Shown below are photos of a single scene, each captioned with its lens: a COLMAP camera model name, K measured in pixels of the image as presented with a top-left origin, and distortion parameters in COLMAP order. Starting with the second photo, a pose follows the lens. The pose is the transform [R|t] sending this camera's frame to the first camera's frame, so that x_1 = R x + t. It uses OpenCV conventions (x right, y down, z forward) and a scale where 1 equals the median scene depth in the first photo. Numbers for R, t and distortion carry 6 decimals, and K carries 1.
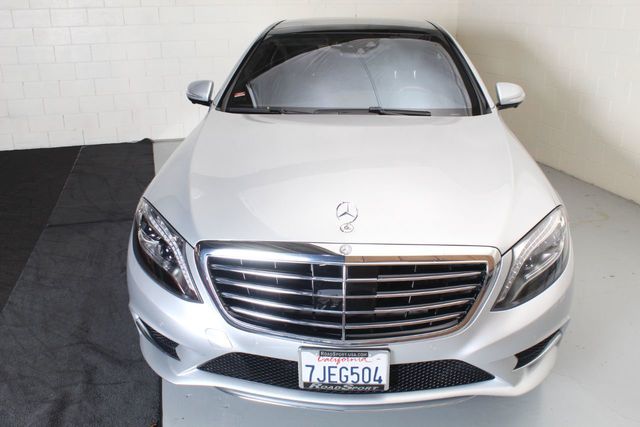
lens RADIAL K [[576.0, 0, 320.0], [0, 576.0, 213.5], [0, 0, 1]] dist [-0.163522, 0.184266]
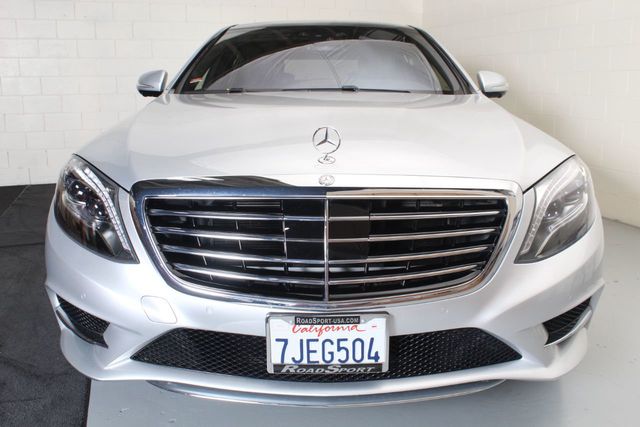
lens RADIAL K [[576.0, 0, 320.0], [0, 576.0, 213.5], [0, 0, 1]] dist [-0.163522, 0.184266]
pose [[0.997712, -0.010747, 0.066750, -0.015794], [0.019113, 0.991848, -0.125982, 0.196392], [-0.064852, 0.126970, 0.989784, 0.238437]]
